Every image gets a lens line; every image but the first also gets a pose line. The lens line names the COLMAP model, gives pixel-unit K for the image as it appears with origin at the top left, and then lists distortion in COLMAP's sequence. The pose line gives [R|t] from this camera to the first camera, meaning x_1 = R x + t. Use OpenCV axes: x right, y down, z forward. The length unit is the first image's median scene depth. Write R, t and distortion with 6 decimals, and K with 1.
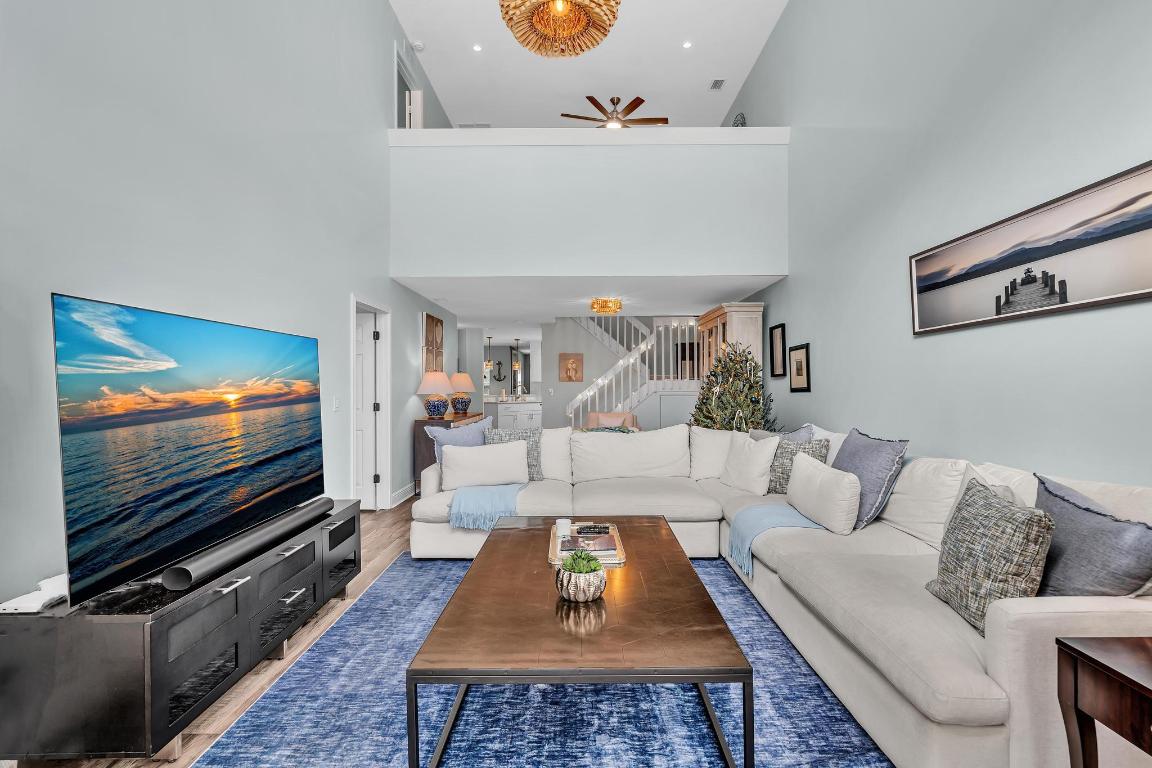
lens RADIAL K [[516.7, 0, 579.1], [0, 516.7, 376.0], [0, 0, 1]] dist [-0.000820, 0.002153]
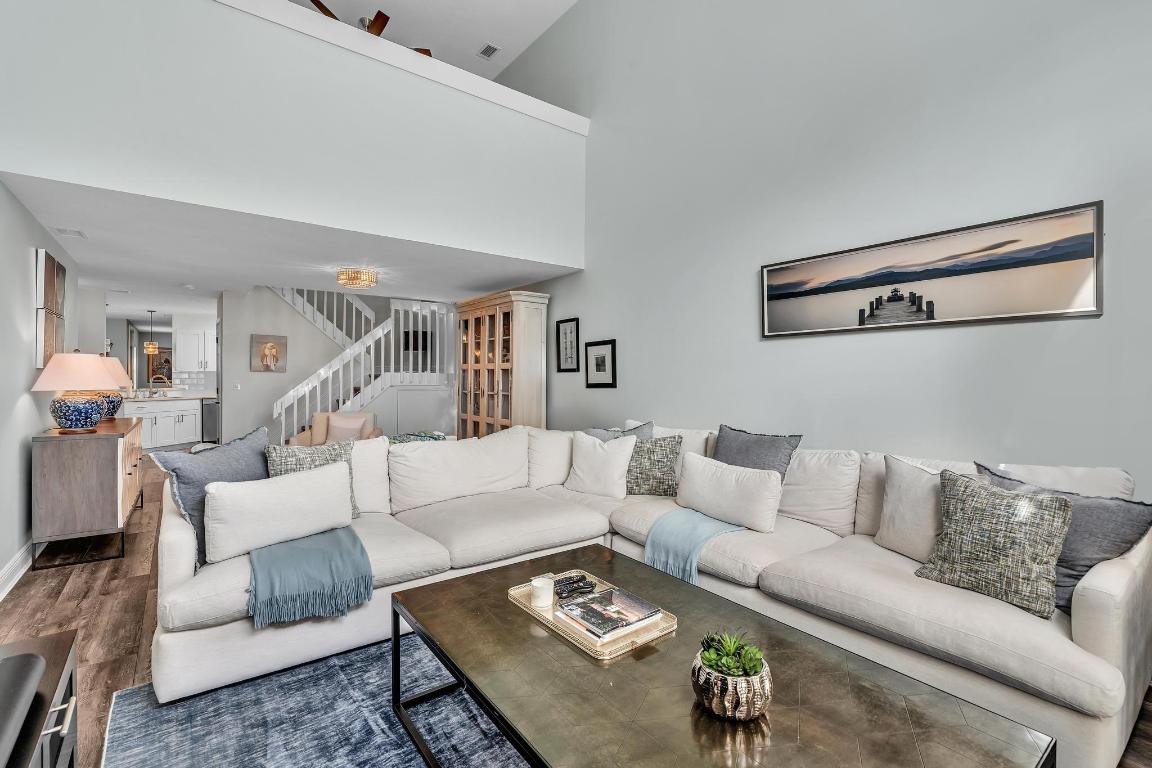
lens RADIAL K [[516.7, 0, 572.1], [0, 516.7, 375.1], [0, 0, 1]] dist [-0.000820, 0.002153]
pose [[0.799992, 0.010933, 0.599912, -0.343265], [-0.019929, 0.999766, 0.008356, -0.000519], [-0.599680, -0.018640, 0.800023, 0.362208]]
